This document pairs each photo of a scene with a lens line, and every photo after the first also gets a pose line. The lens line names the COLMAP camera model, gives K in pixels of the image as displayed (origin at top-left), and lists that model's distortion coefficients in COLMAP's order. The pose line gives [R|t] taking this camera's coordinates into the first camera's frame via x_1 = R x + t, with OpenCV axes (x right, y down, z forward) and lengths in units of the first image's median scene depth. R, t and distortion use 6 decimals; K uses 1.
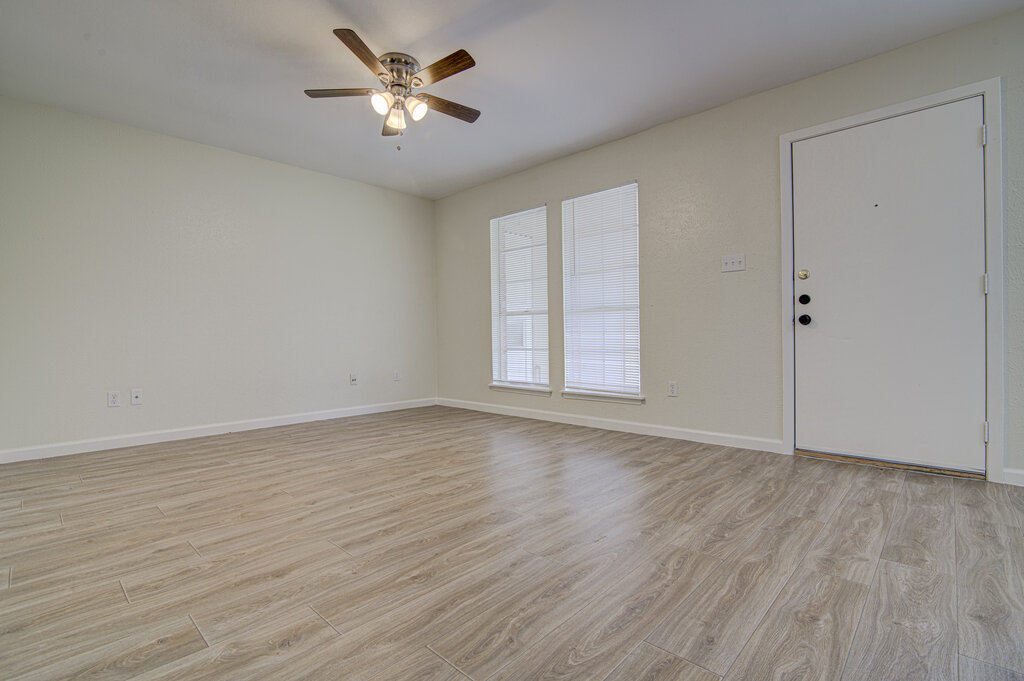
lens RADIAL K [[459.6, 0, 512.0], [0, 459.6, 340.5], [0, 0, 1]] dist [-0.001939, -0.000969]
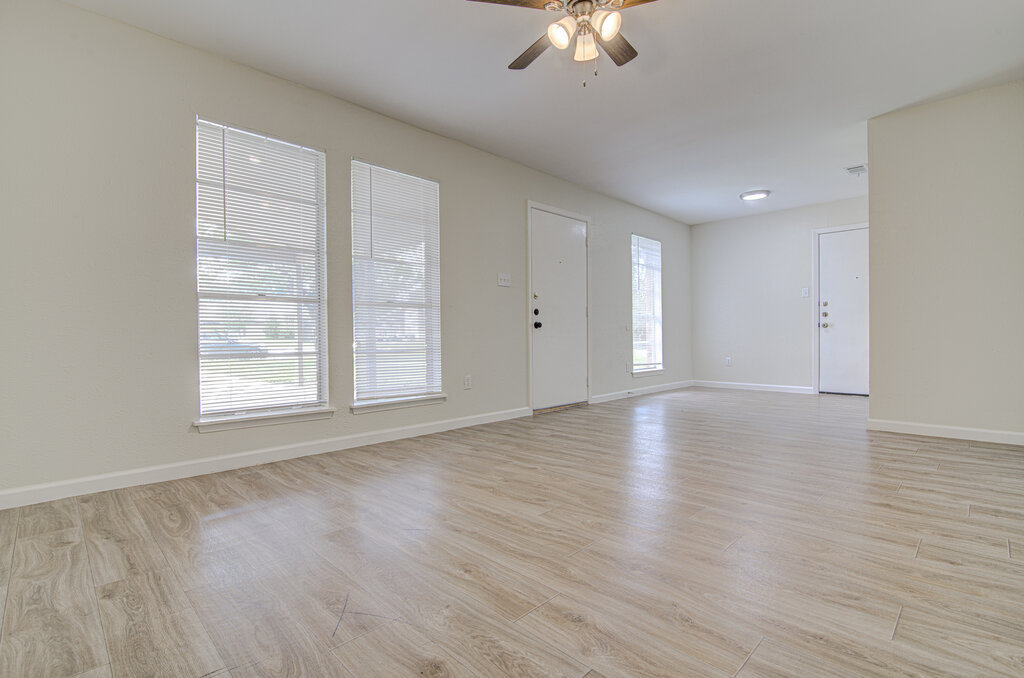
lens RADIAL K [[473.8, 0, 512.0], [0, 473.8, 339.0], [0, 0, 1]] dist [-0.001193, -0.000455]
pose [[0.028671, 0.008891, 0.999549, -1.156310], [0.014137, 0.999857, -0.009299, 0.015561], [-0.999489, 0.014397, 0.028541, 1.231454]]
